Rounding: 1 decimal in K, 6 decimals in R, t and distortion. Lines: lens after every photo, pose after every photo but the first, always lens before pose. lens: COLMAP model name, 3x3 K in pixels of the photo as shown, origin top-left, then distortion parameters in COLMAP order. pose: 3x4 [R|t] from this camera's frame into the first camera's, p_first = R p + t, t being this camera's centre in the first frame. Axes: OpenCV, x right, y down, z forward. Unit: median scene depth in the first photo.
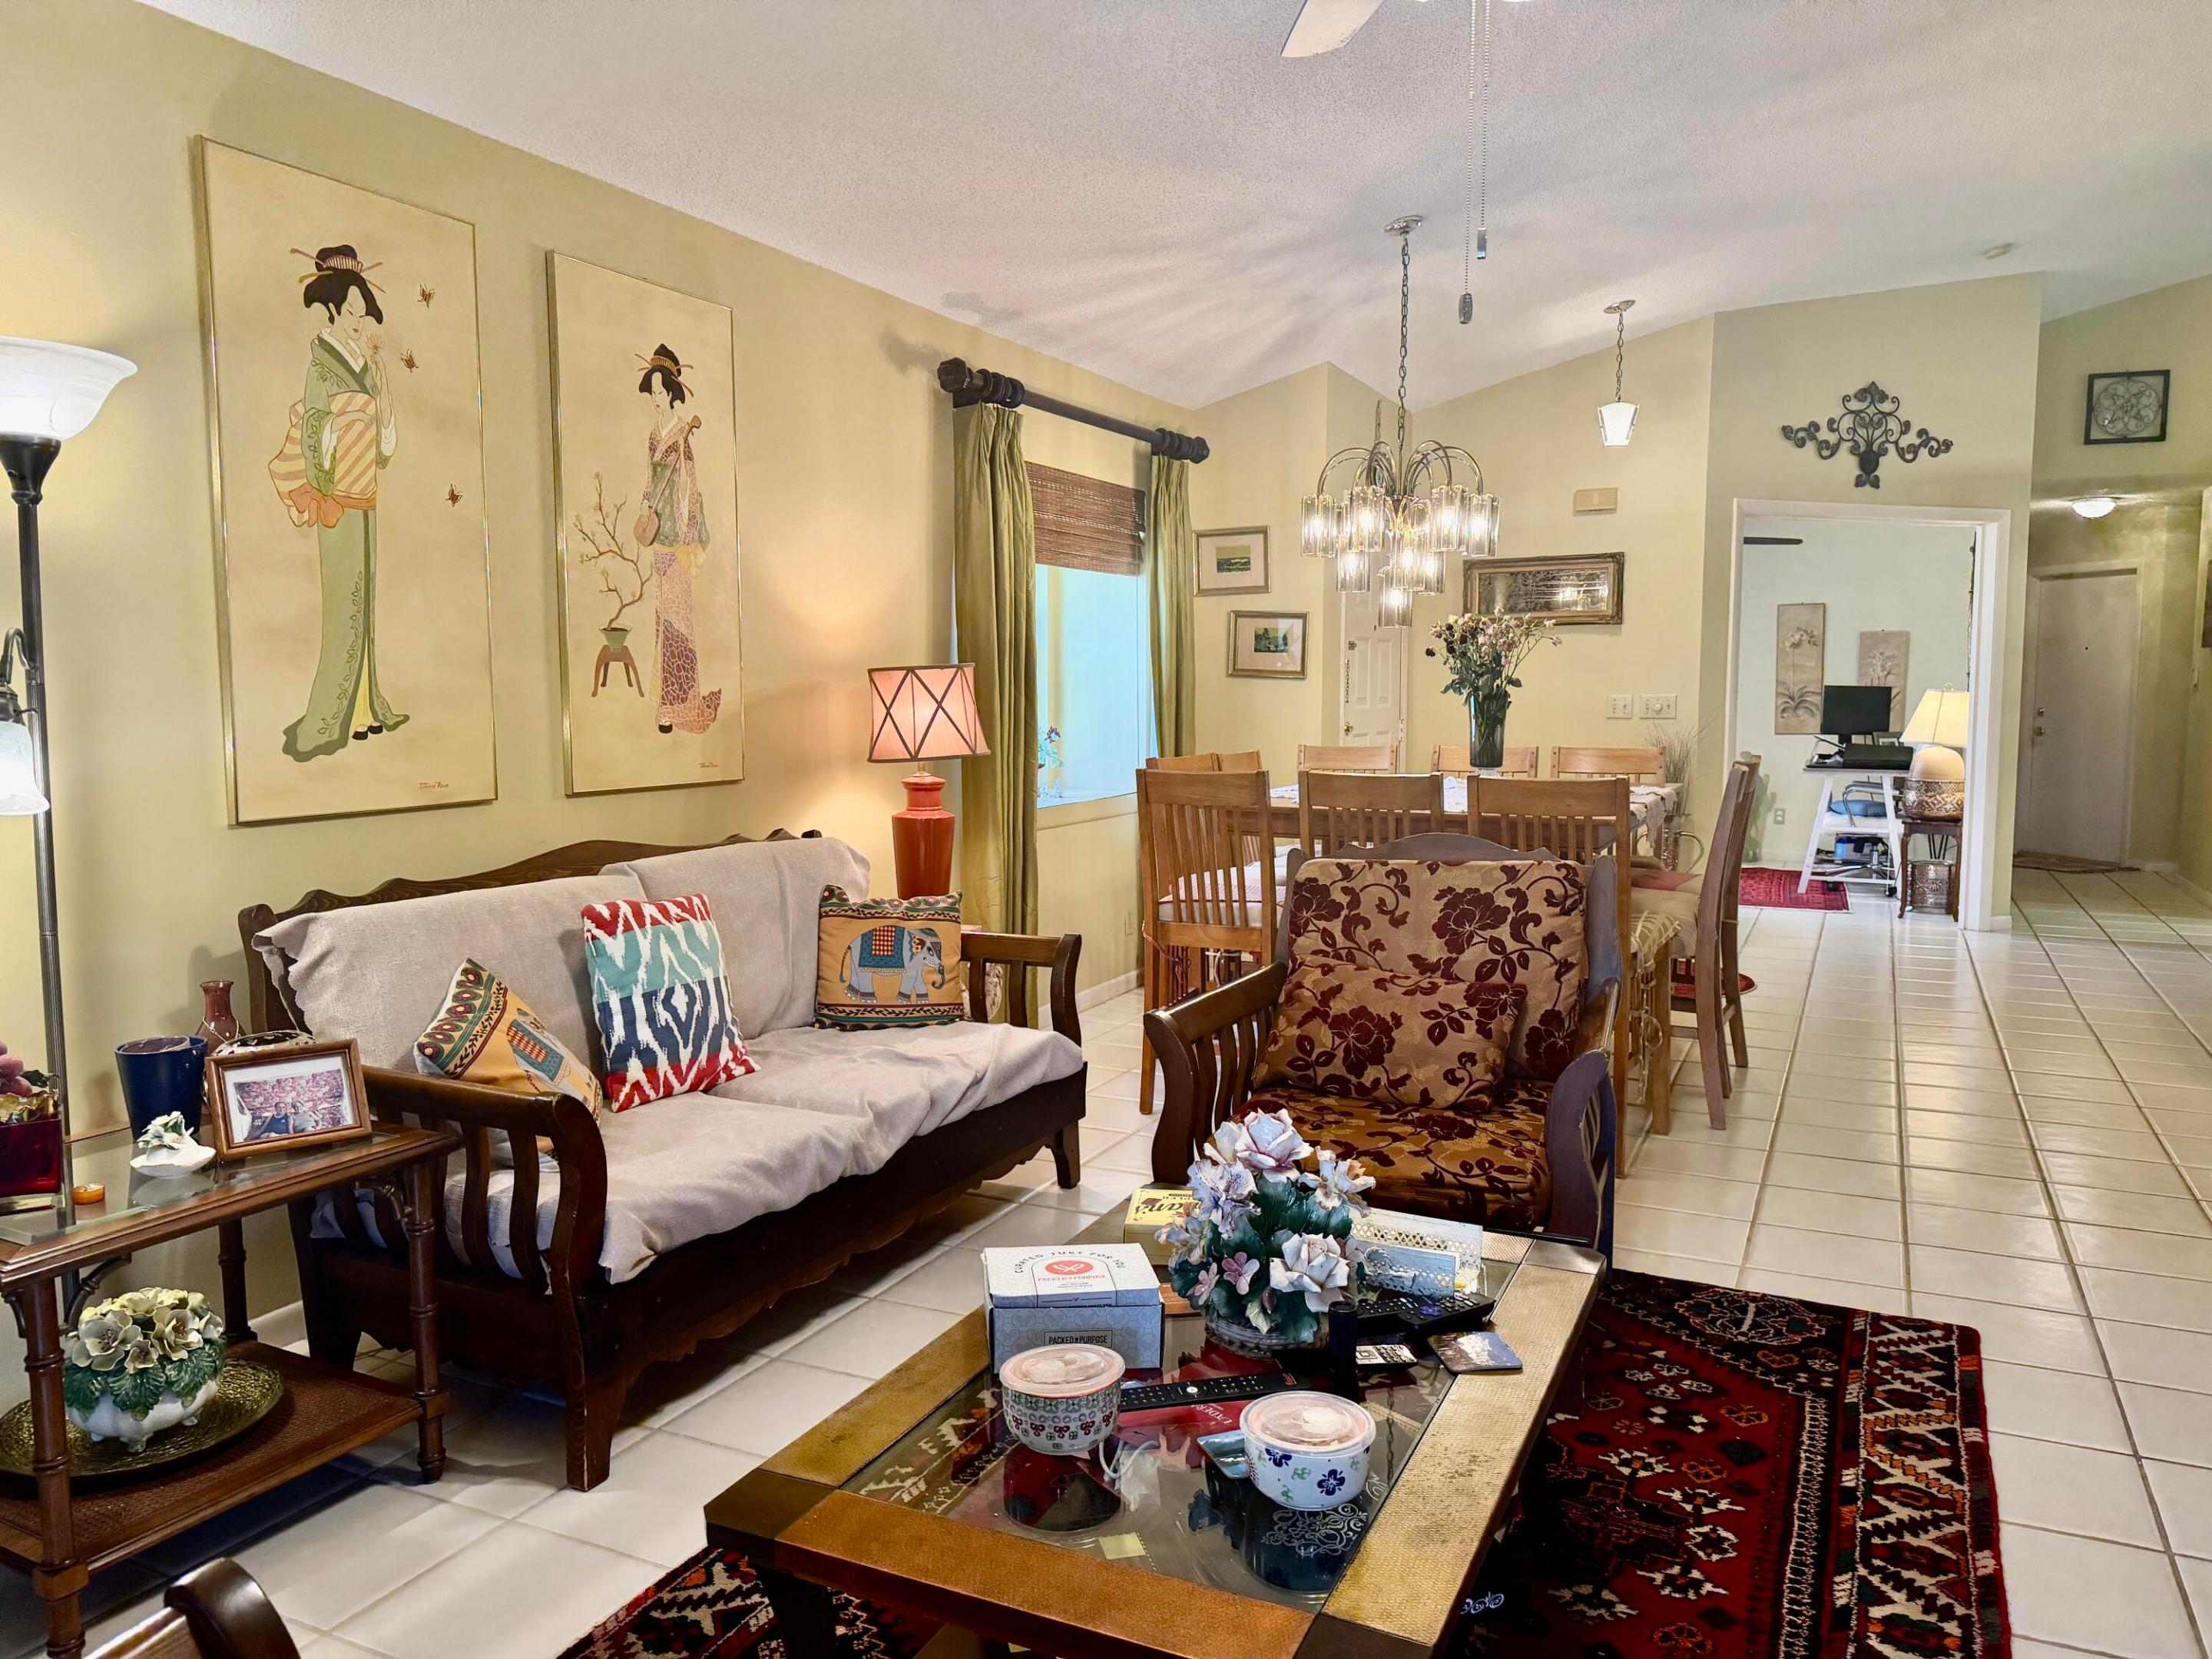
lens RADIAL K [[1528.6, 0, 1110.6], [0, 1528.6, 825.8], [0, 0, 1]] dist [0.068129, -0.083802]
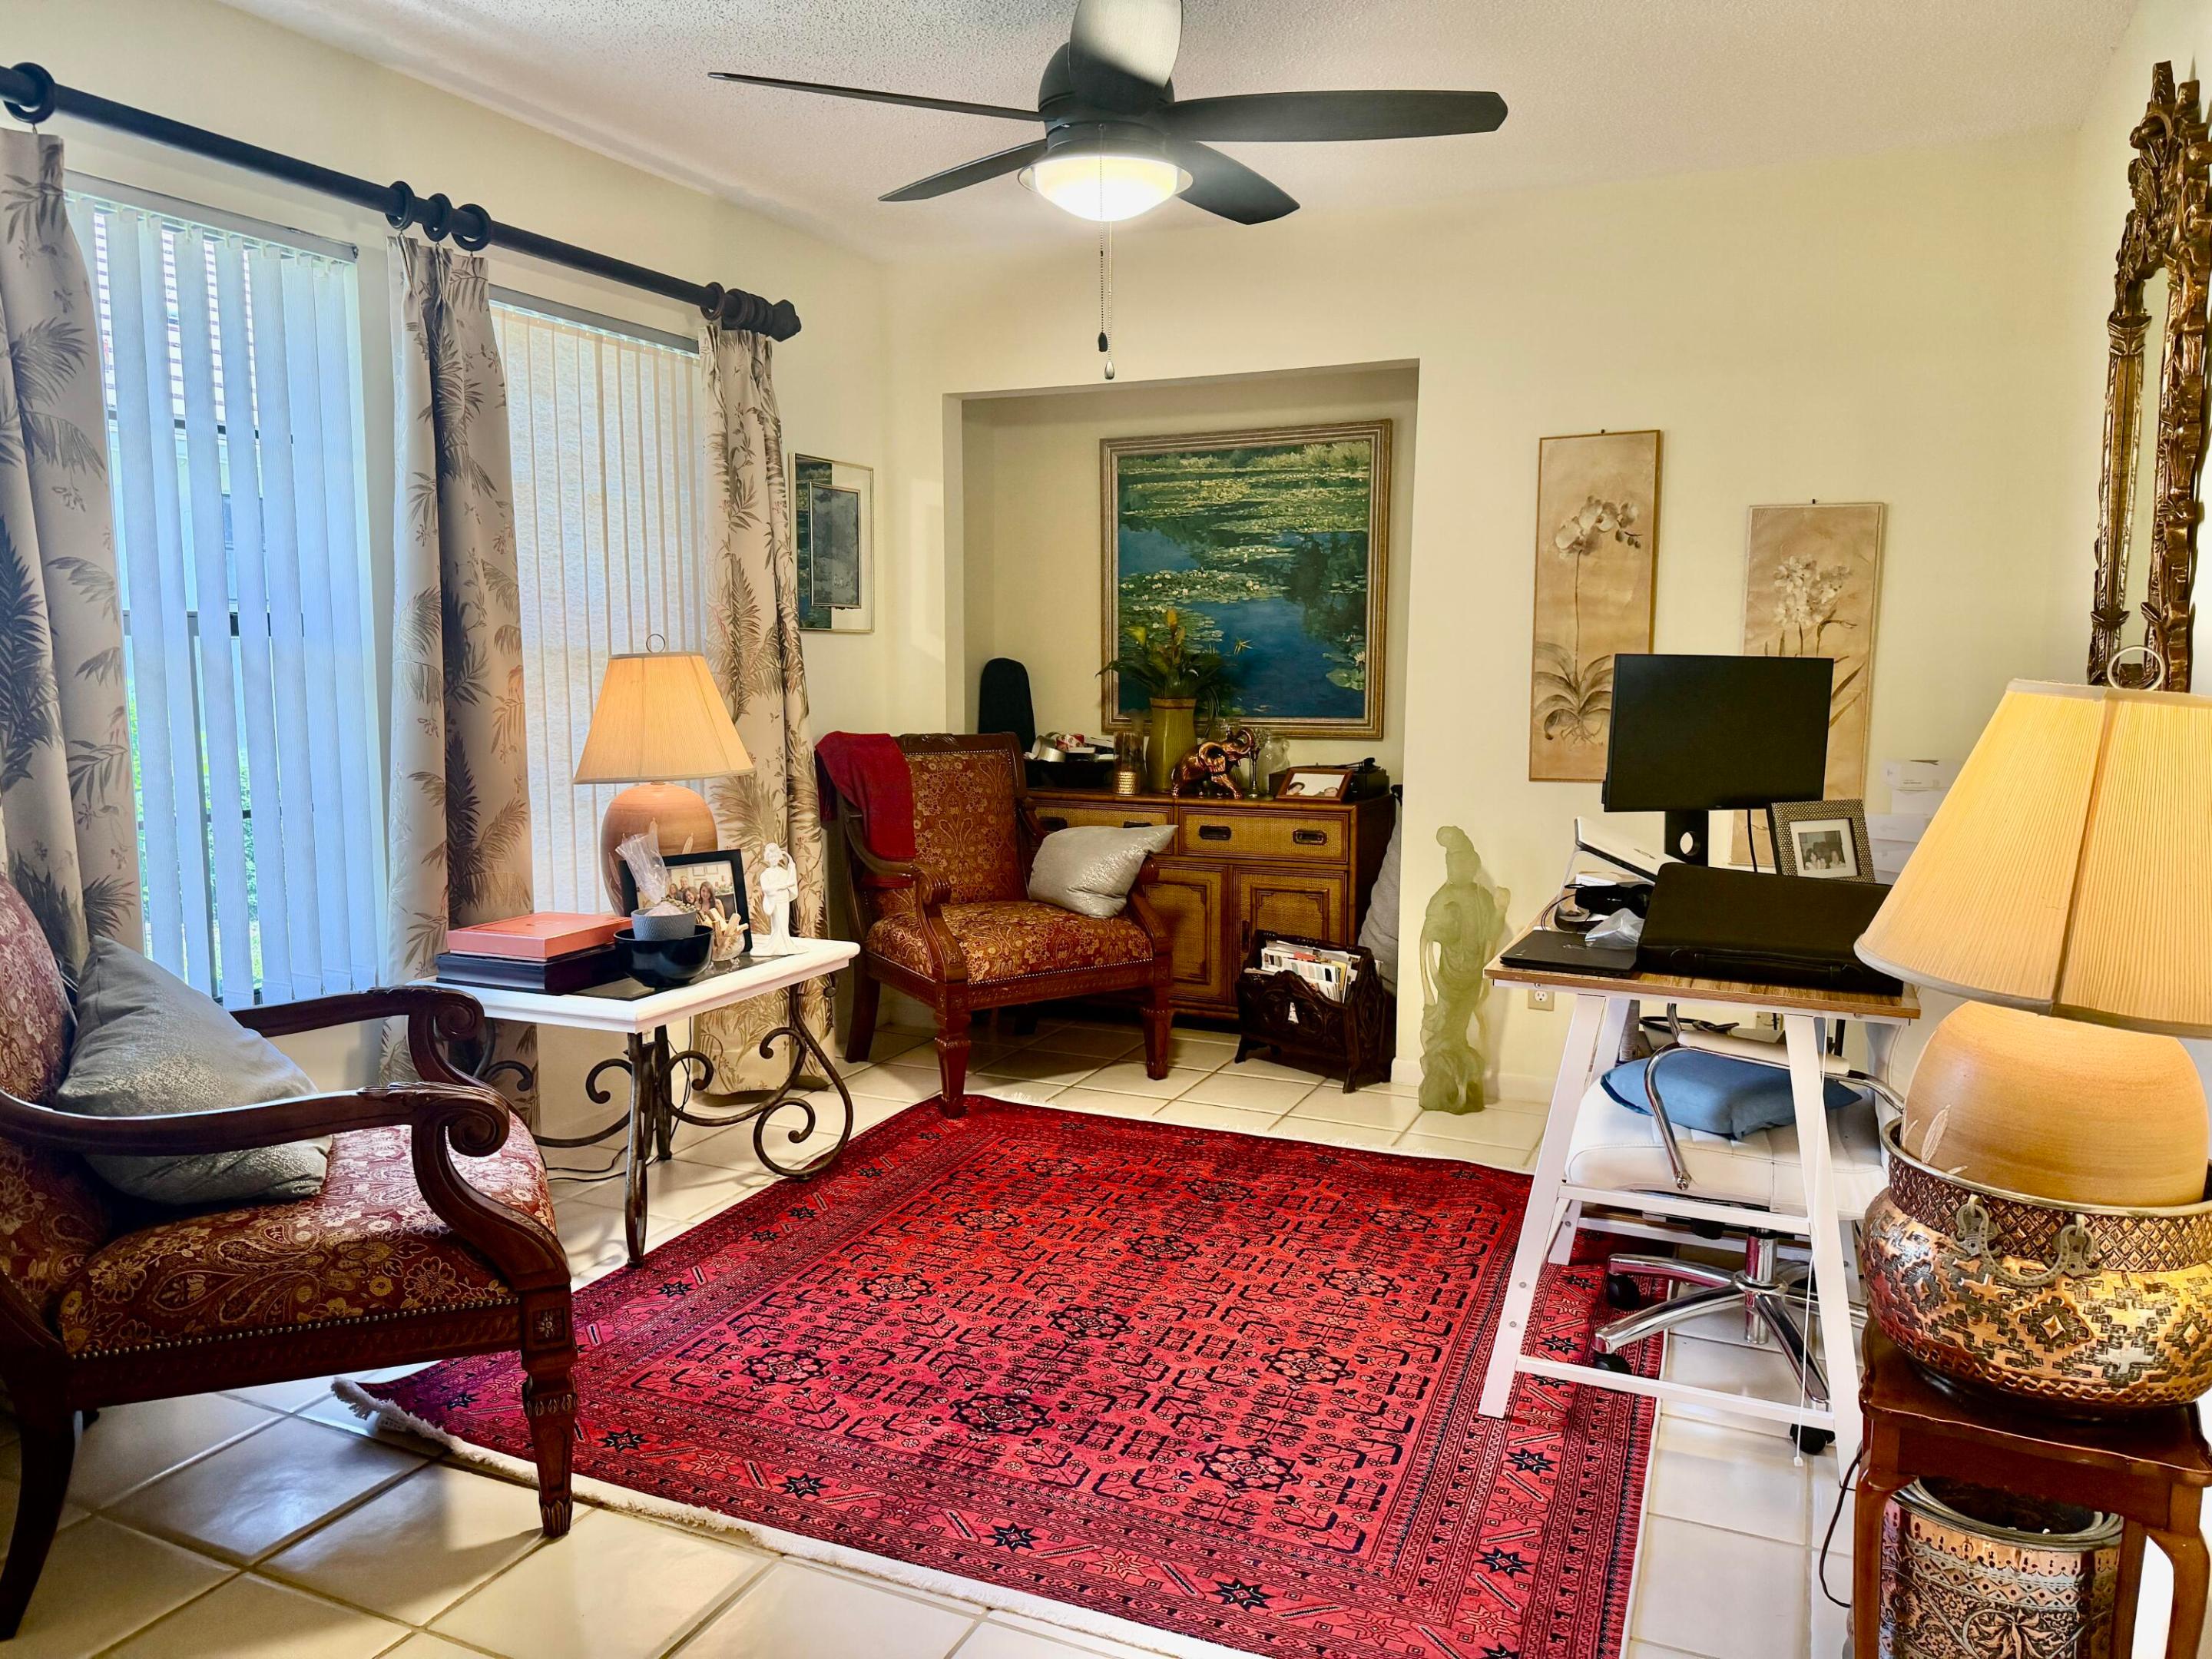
lens RADIAL K [[1528.6, 0, 1104.2], [0, 1528.6, 844.4], [0, 0, 1]] dist [0.068129, -0.083802]
pose [[0.999710, 0.003562, 0.023830, 0.324170], [-0.004306, 0.999502, 0.031254, -0.056524], [-0.023706, -0.031348, 0.999227, 0.638295]]
